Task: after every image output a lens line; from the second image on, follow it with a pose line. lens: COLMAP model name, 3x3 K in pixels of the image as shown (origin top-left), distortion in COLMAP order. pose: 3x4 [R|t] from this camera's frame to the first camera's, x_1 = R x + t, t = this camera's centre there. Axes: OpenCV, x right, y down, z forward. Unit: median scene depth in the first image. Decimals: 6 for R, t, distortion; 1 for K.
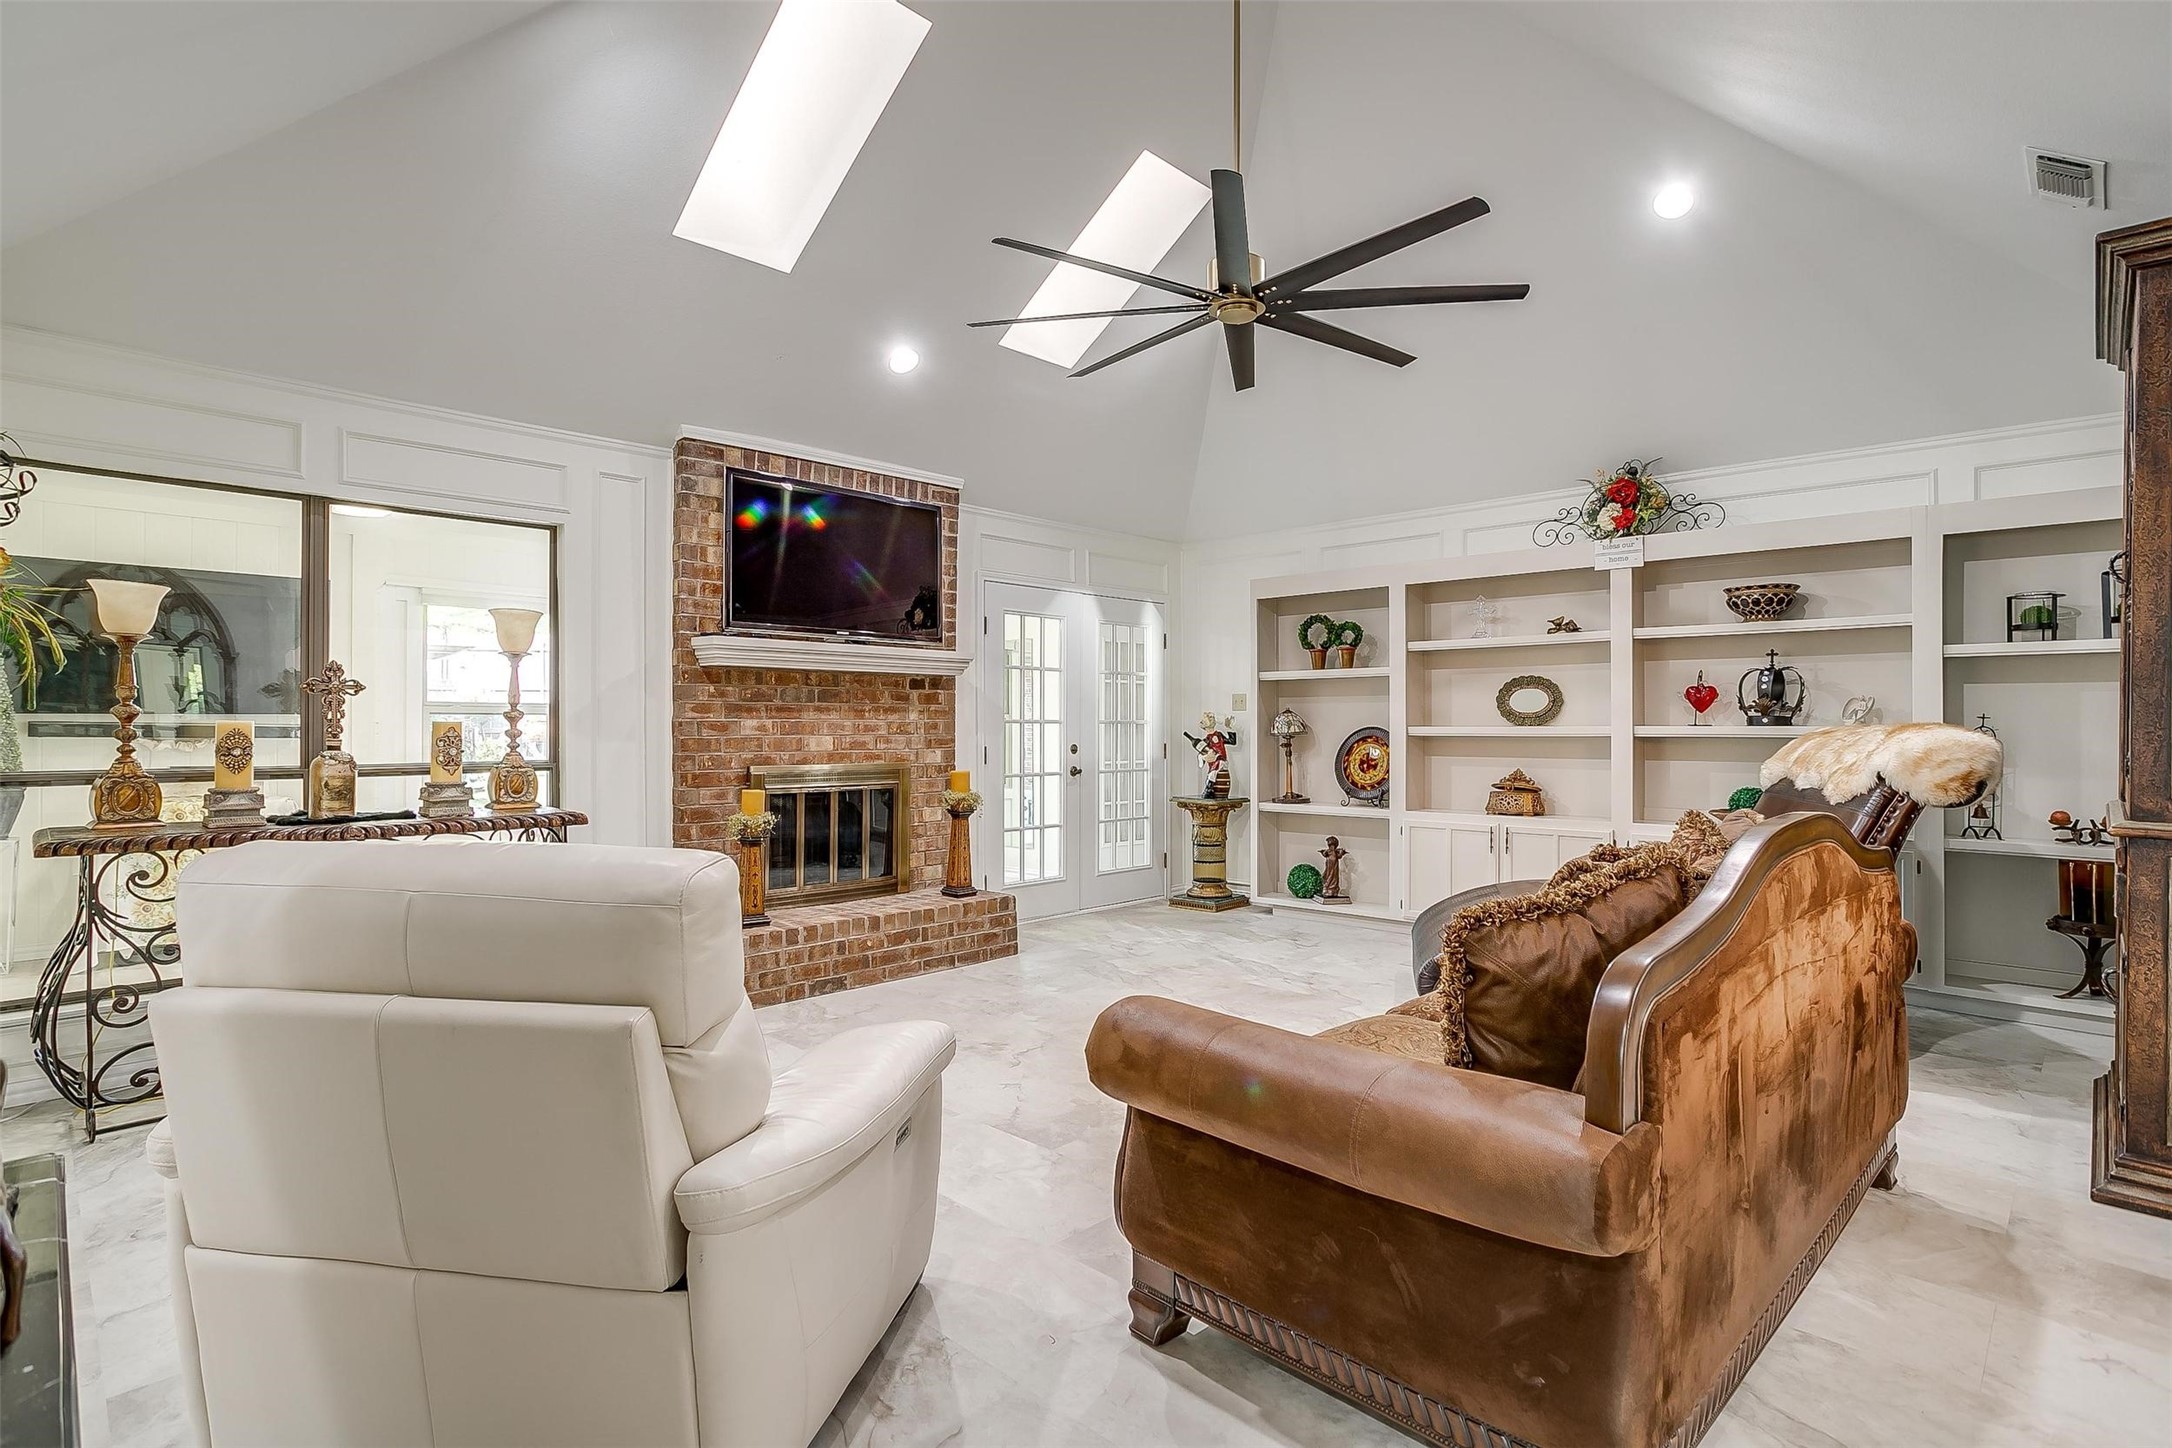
lens RADIAL K [[1057.3, 0, 1074.9], [0, 1057.3, 724.3], [0, 0, 1]] dist [-0.017882, 0.002082]
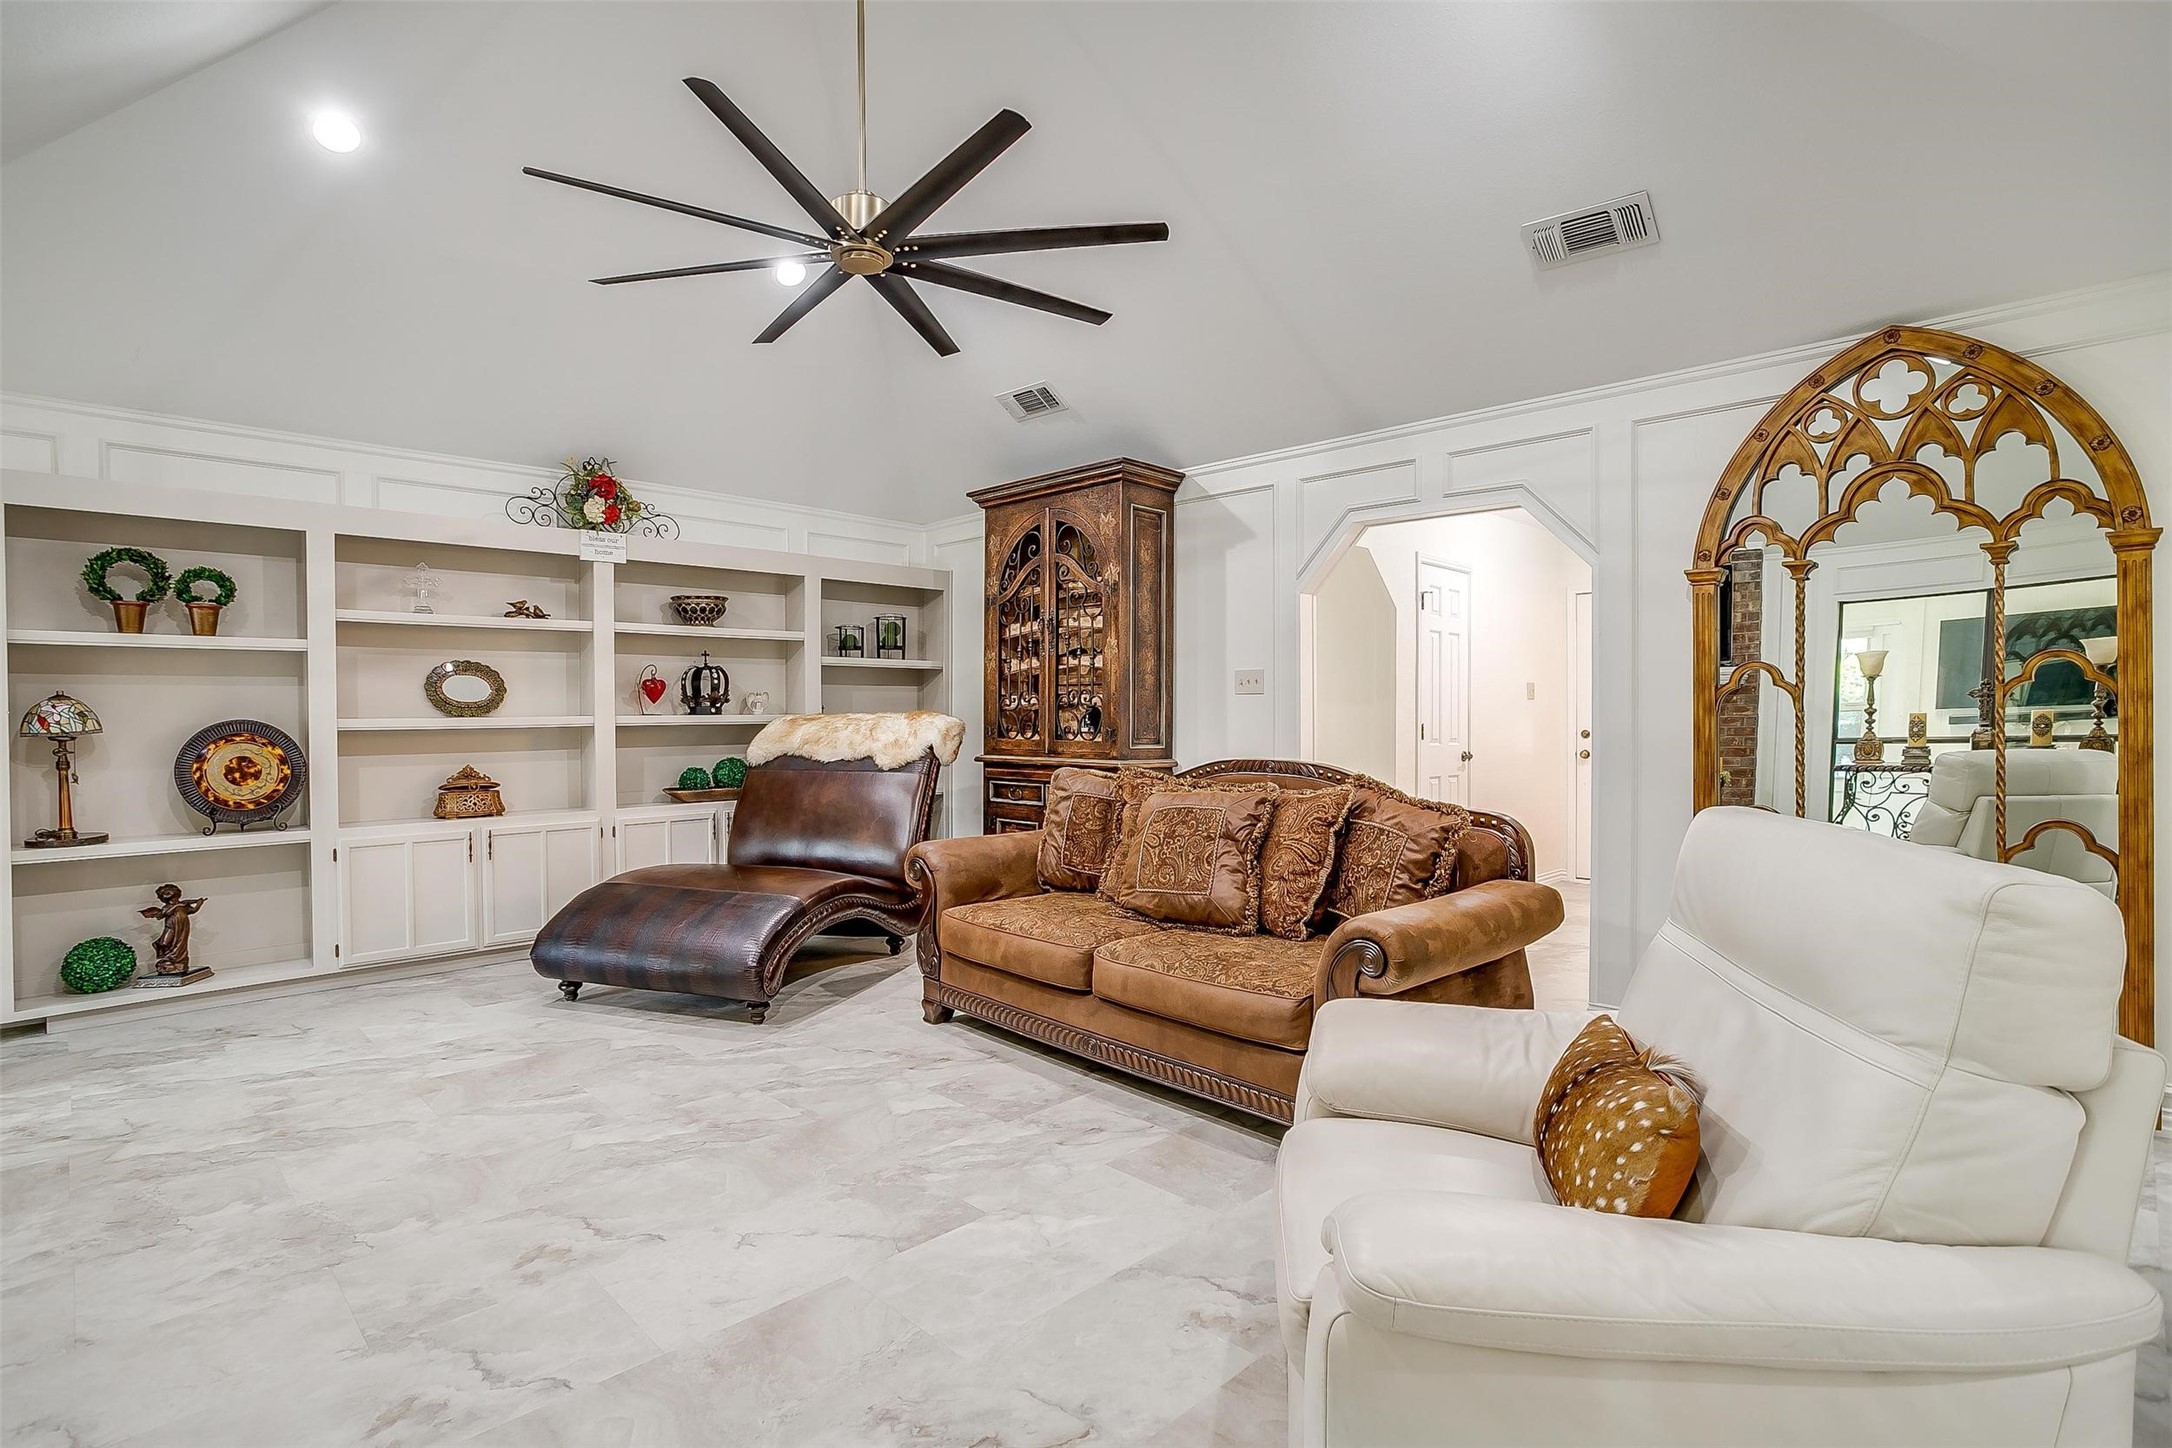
lens RADIAL K [[1057.3, 0, 1074.3], [0, 1057.3, 723.9], [0, 0, 1]] dist [-0.017882, 0.002082]
pose [[0.051665, -0.019173, 0.998480, -0.453111], [0.002932, 0.999814, 0.019046, -0.008142], [-0.998660, 0.001944, 0.051712, 0.457604]]
